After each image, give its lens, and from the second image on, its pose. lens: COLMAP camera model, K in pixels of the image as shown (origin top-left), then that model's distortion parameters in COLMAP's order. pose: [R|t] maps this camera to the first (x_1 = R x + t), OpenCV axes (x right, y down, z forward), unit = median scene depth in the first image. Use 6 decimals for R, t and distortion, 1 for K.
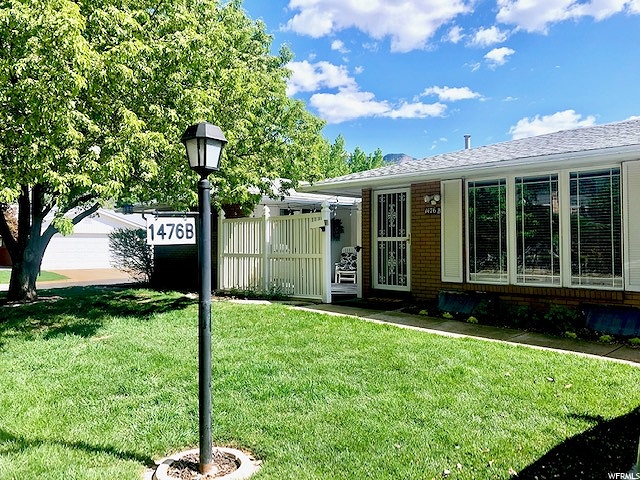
lens RADIAL K [[524.6, 0, 318.4], [0, 524.6, 233.2], [0, 0, 1]] dist [0.063959, -0.079744]
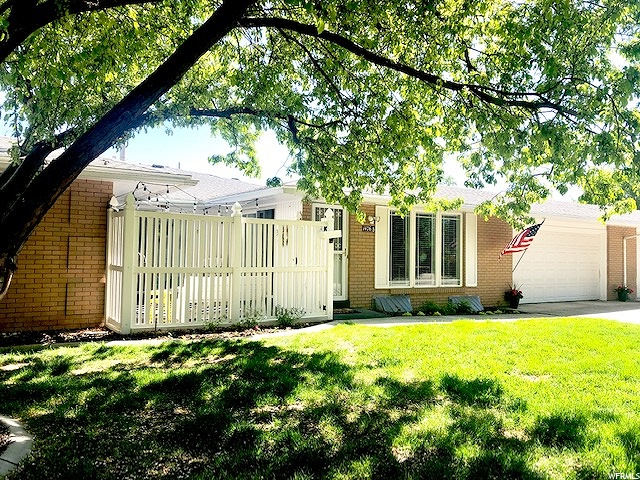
lens RADIAL K [[524.6, 0, 318.4], [0, 524.6, 233.2], [0, 0, 1]] dist [0.063959, -0.079744]
pose [[0.206888, 0.053141, 0.976920, -0.983400], [-0.040980, 0.998118, -0.045615, 0.025078], [-0.977506, -0.030597, 0.208677, 0.890259]]
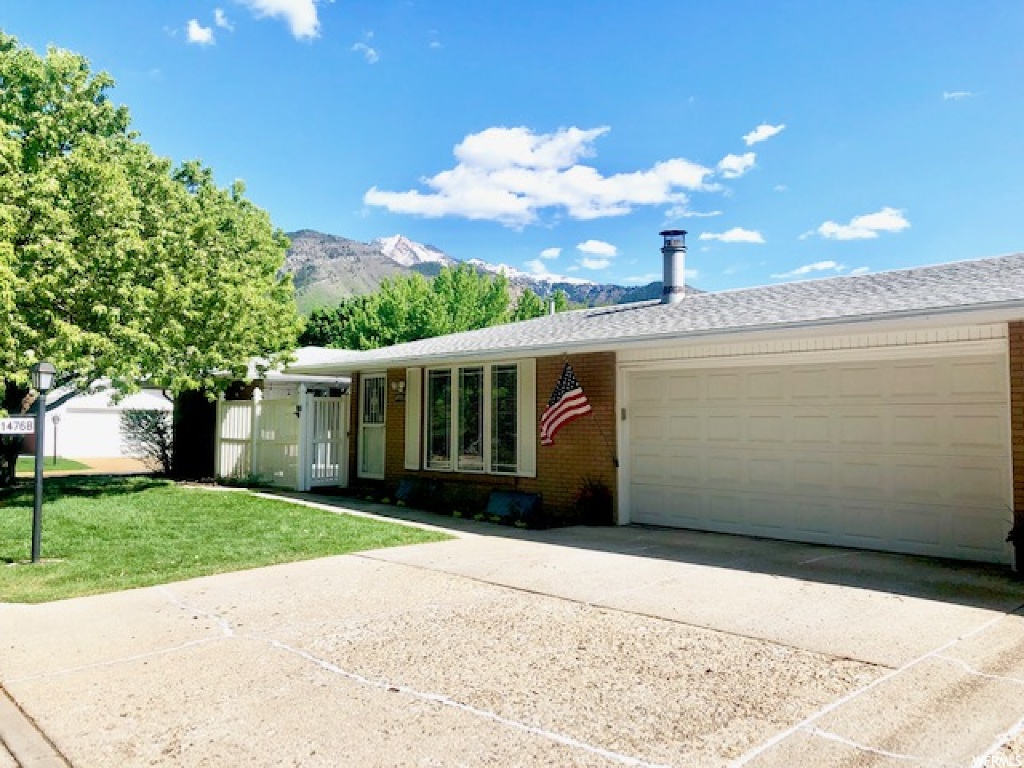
lens RADIAL K [[839.4, 0, 509.4], [0, 839.4, 373.2], [0, 0, 1]] dist [0.063959, -0.079744]
pose [[0.999533, 0.009424, -0.029054, 0.483178], [-0.010604, 0.999115, -0.040712, -0.027145], [0.028644, 0.041001, 0.998748, -0.600916]]
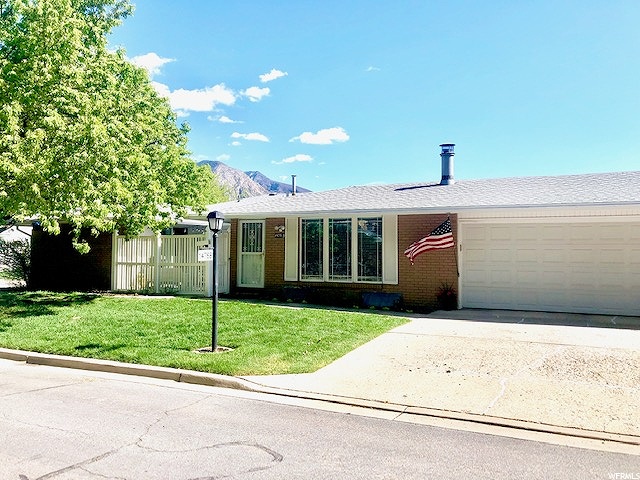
lens RADIAL K [[524.6, 0, 318.4], [0, 524.6, 233.2], [0, 0, 1]] dist [0.063959, -0.079744]
pose [[0.942894, 0.026031, 0.332075, -0.201239], [-0.020116, 0.999572, -0.021237, -0.020284], [-0.332485, 0.013344, 0.943014, -0.533265]]
